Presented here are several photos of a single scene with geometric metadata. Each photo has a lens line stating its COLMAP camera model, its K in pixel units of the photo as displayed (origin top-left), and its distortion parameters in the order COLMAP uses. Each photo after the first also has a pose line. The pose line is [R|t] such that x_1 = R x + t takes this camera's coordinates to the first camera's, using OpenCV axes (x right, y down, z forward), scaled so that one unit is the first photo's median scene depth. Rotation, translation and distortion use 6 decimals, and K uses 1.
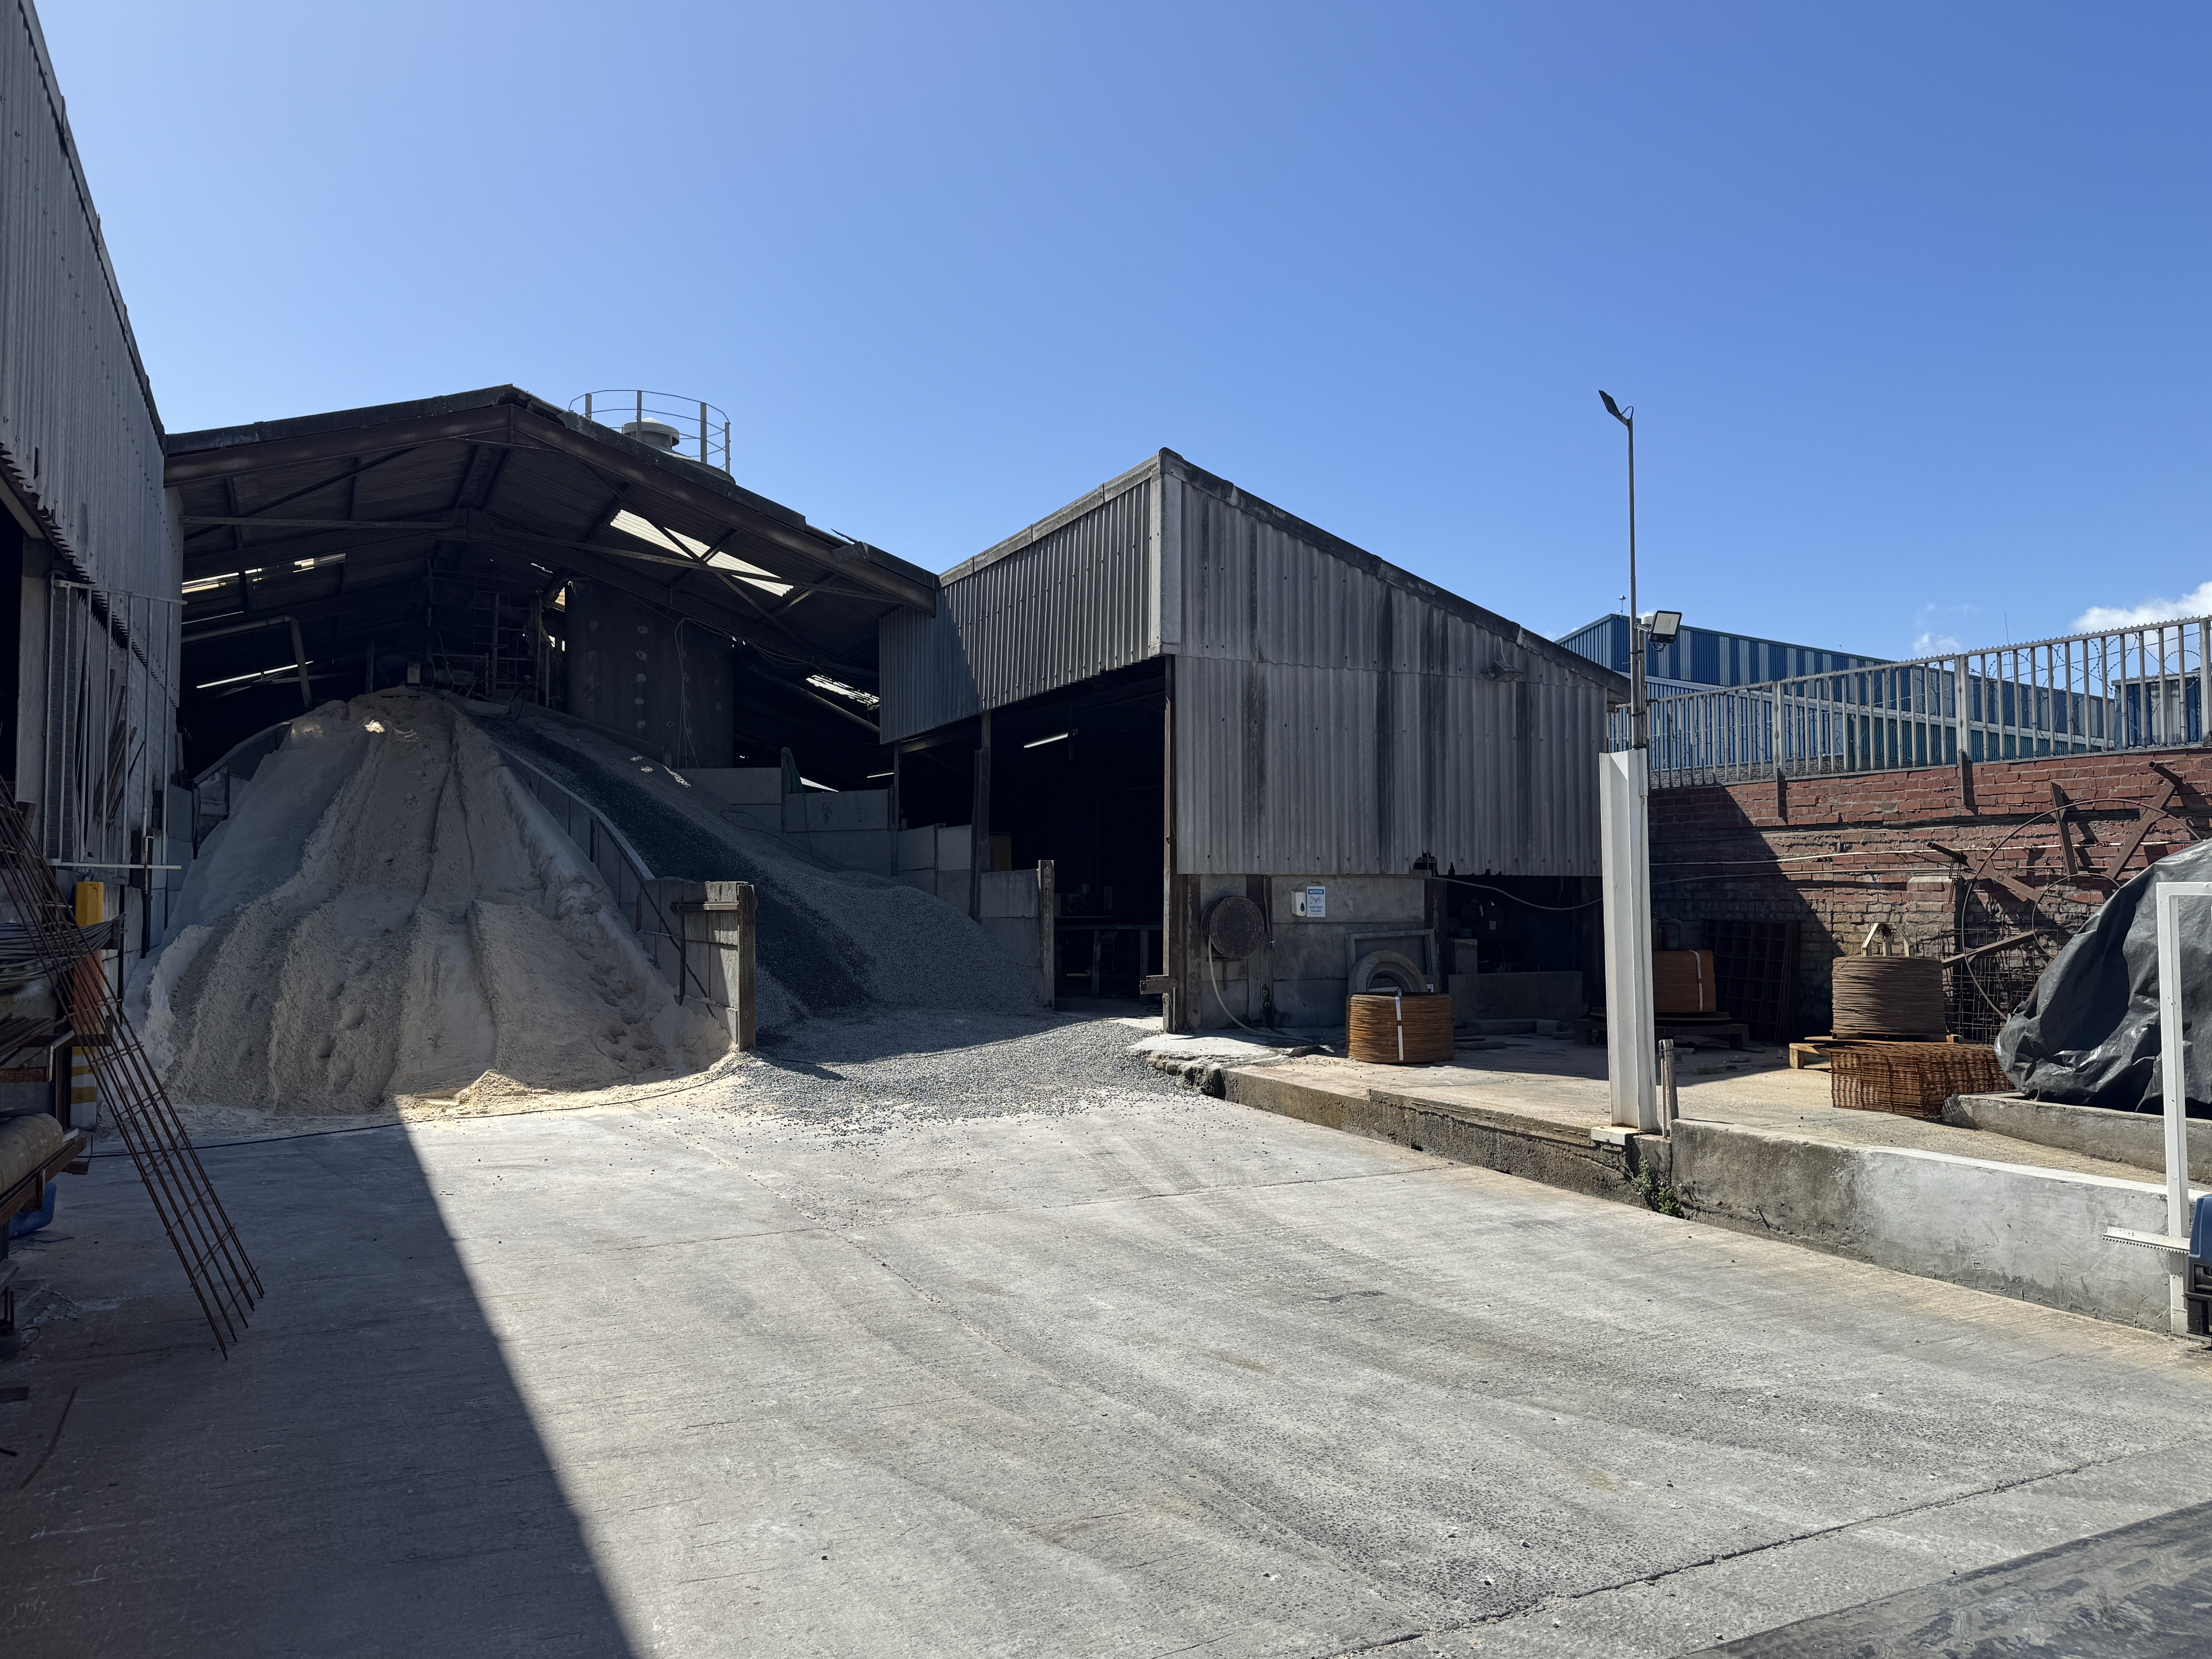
lens RADIAL K [[1550.0, 0, 1105.5], [0, 1550.0, 841.2], [0, 0, 1]] dist [0.014290, -0.016341]
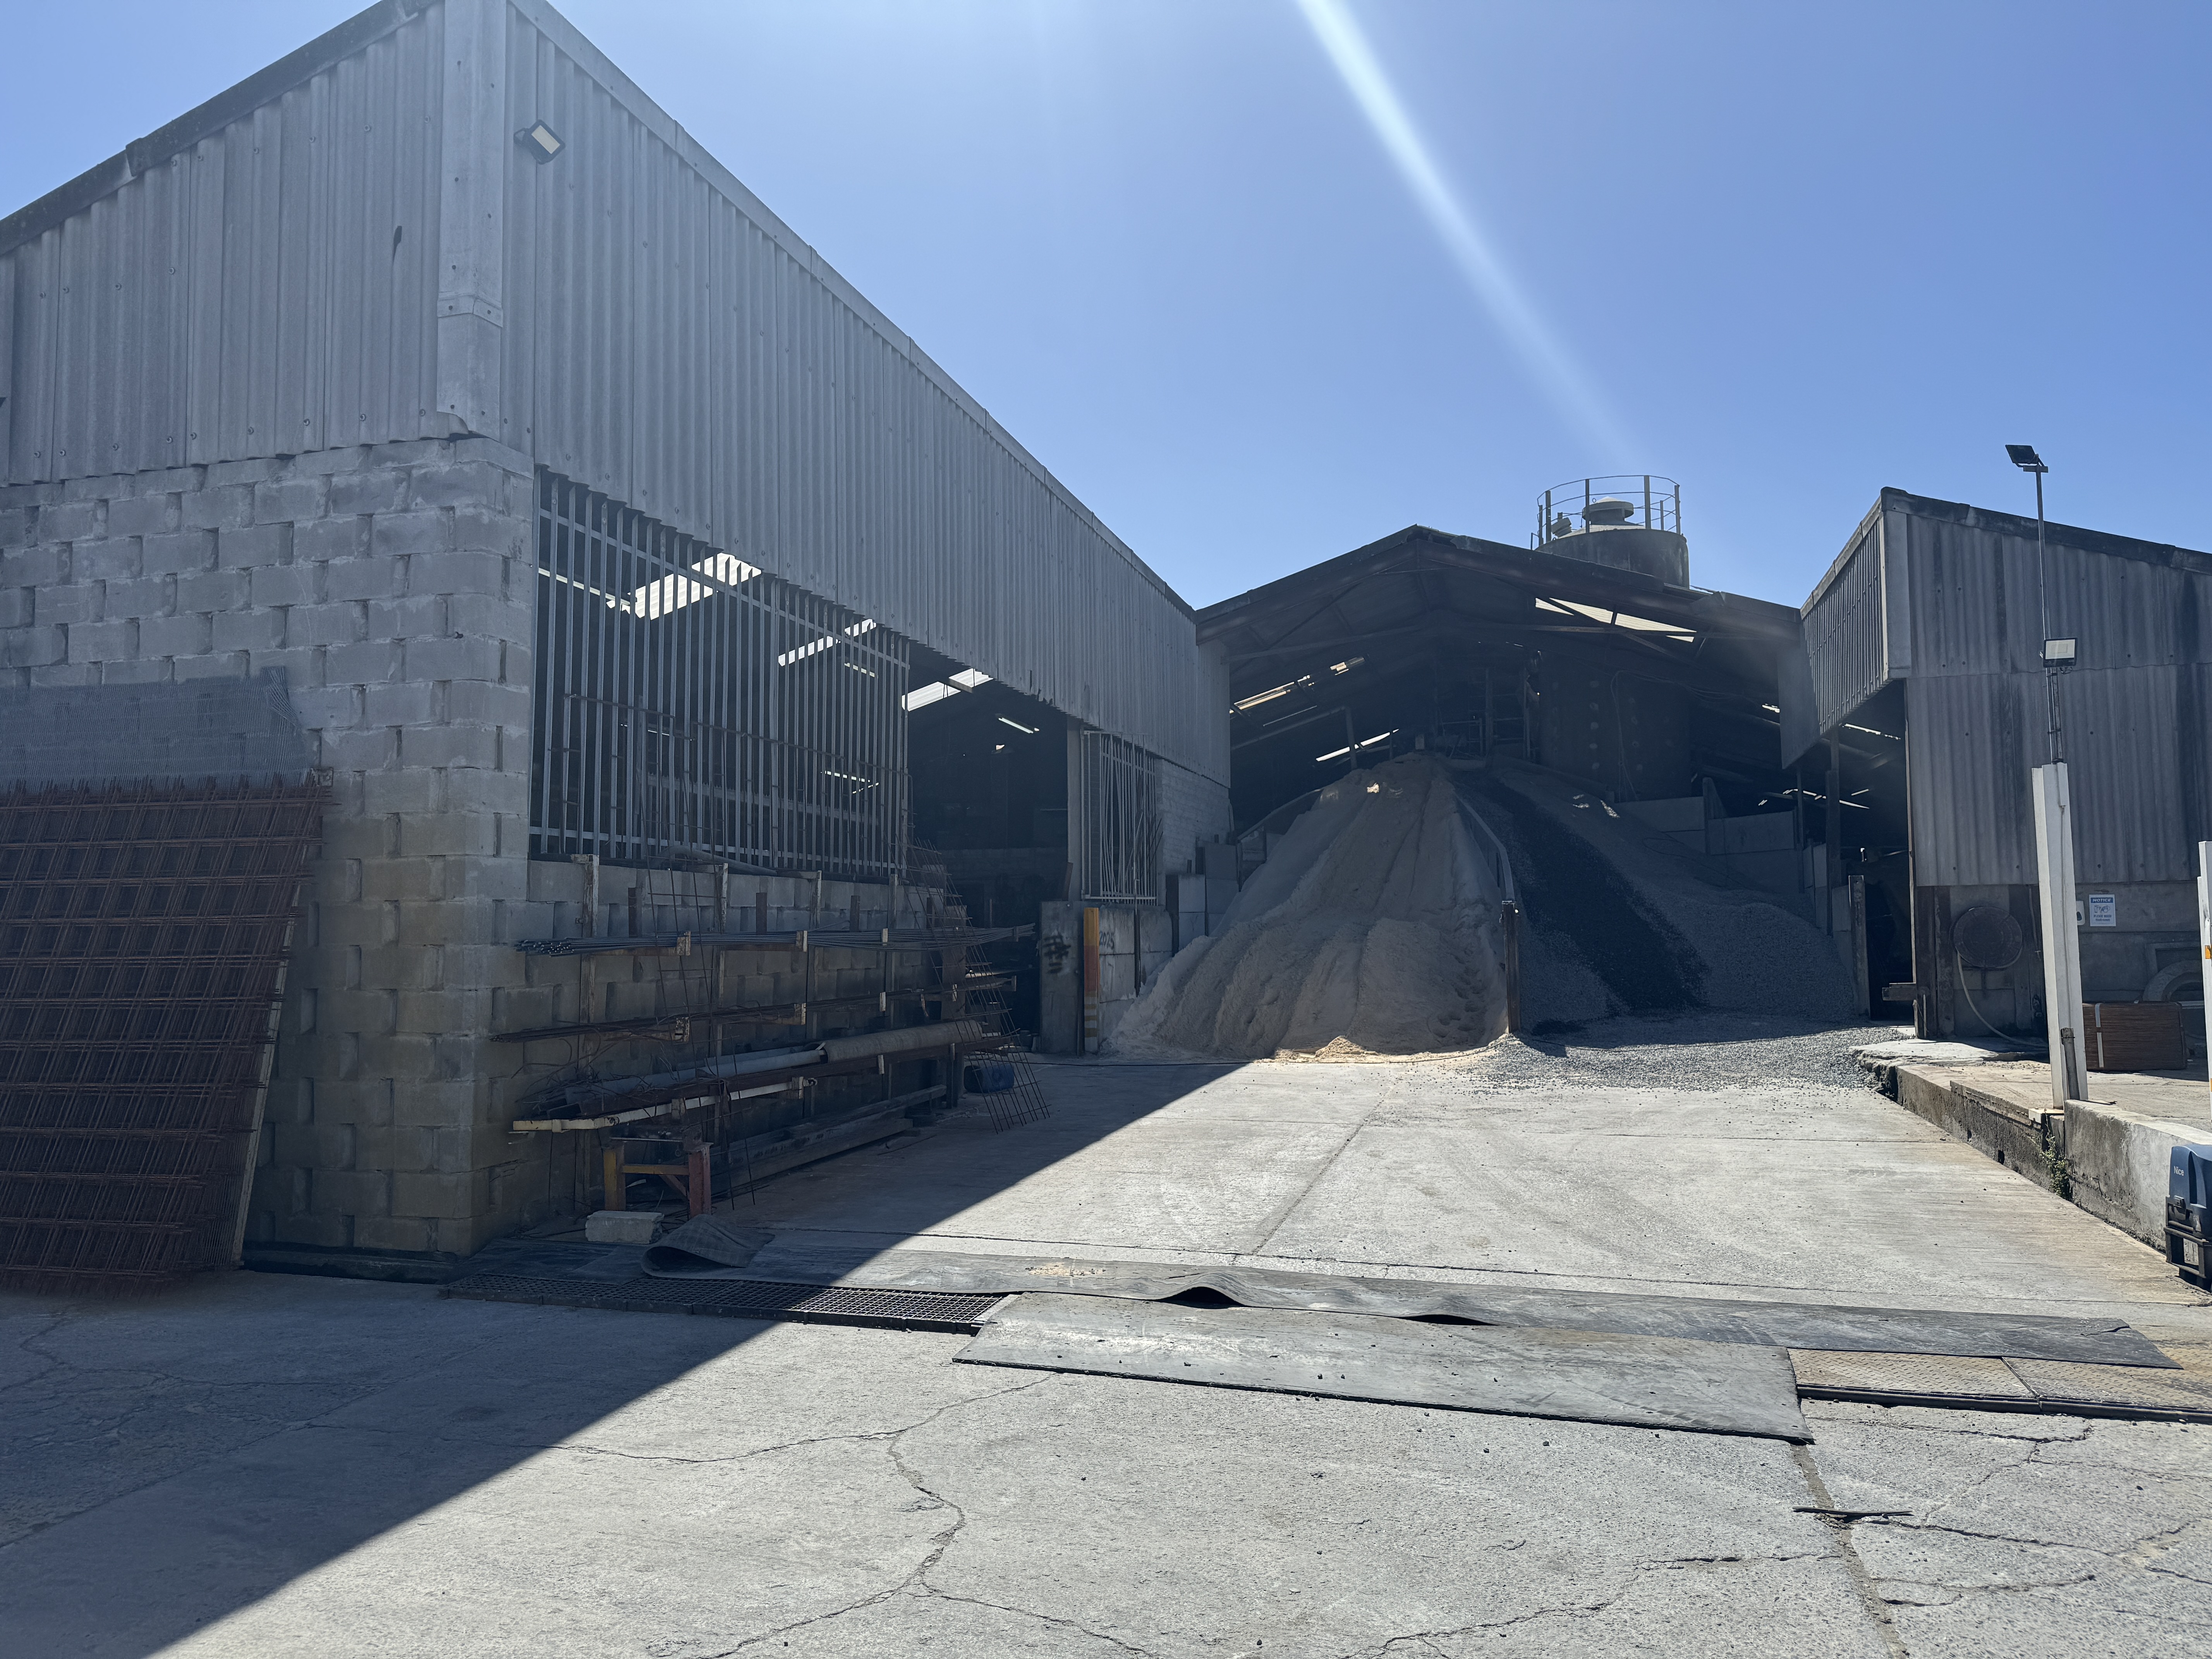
lens RADIAL K [[1478.4, 0, 1106.0], [0, 1478.4, 829.5], [0, 0, 1]] dist [0.128936, -0.001651]
pose [[0.740168, -0.053890, -0.670259, 0.385635], [0.037612, 0.998541, -0.038750, 0.003169], [0.671370, 0.003471, 0.741115, -0.164994]]
